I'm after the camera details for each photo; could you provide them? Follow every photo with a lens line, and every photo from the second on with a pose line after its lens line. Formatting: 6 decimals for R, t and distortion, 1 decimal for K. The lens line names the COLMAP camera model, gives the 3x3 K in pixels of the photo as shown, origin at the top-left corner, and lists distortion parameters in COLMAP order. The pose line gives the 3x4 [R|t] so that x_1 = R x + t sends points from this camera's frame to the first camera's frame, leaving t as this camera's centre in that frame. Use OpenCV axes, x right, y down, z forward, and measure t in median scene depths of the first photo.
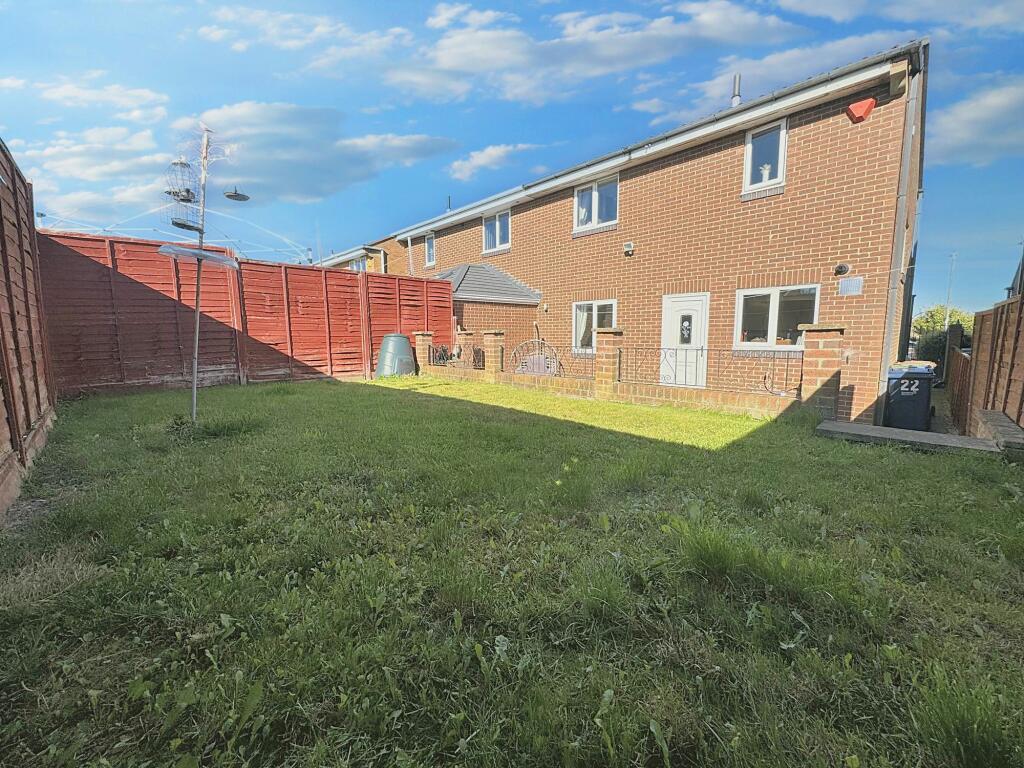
lens RADIAL K [[408.8, 0, 512.5], [0, 408.8, 385.3], [0, 0, 1]] dist [-0.001663, 0.000000]
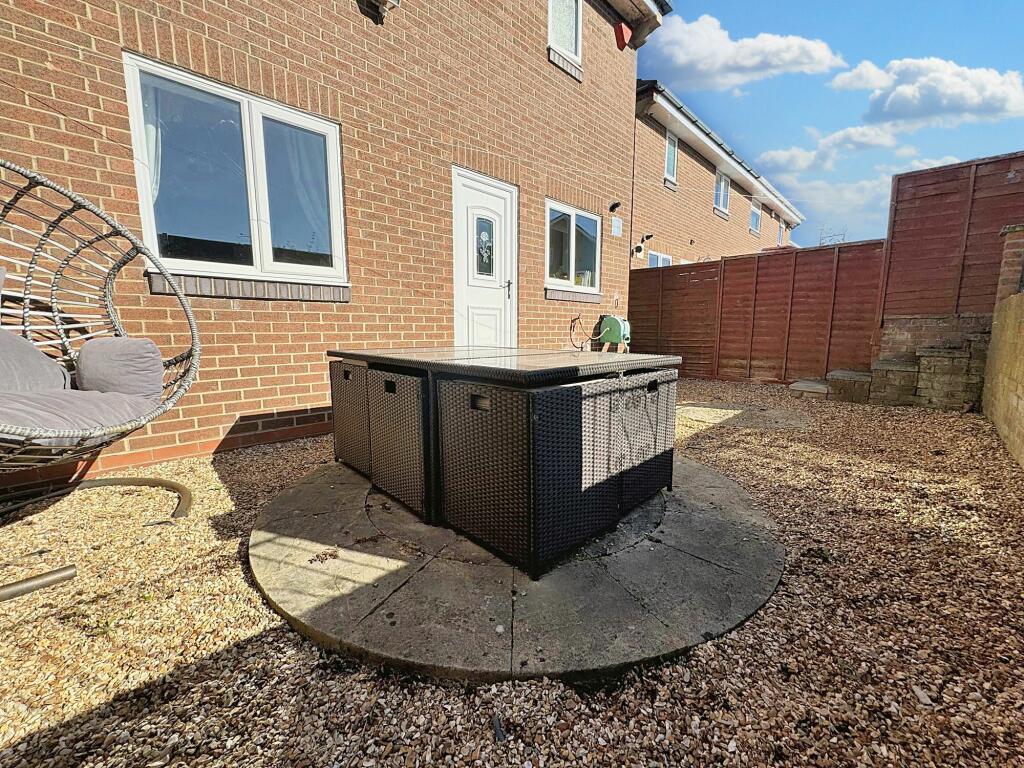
lens RADIAL K [[408.8, 0, 513.7], [0, 408.8, 378.4], [0, 0, 1]] dist [-0.001663, 0.000000]
pose [[-0.016175, -0.127494, 0.991707, -0.136037], [0.112286, 0.985332, 0.128506, -0.031228], [-0.993544, 0.113433, -0.001622, 0.995142]]
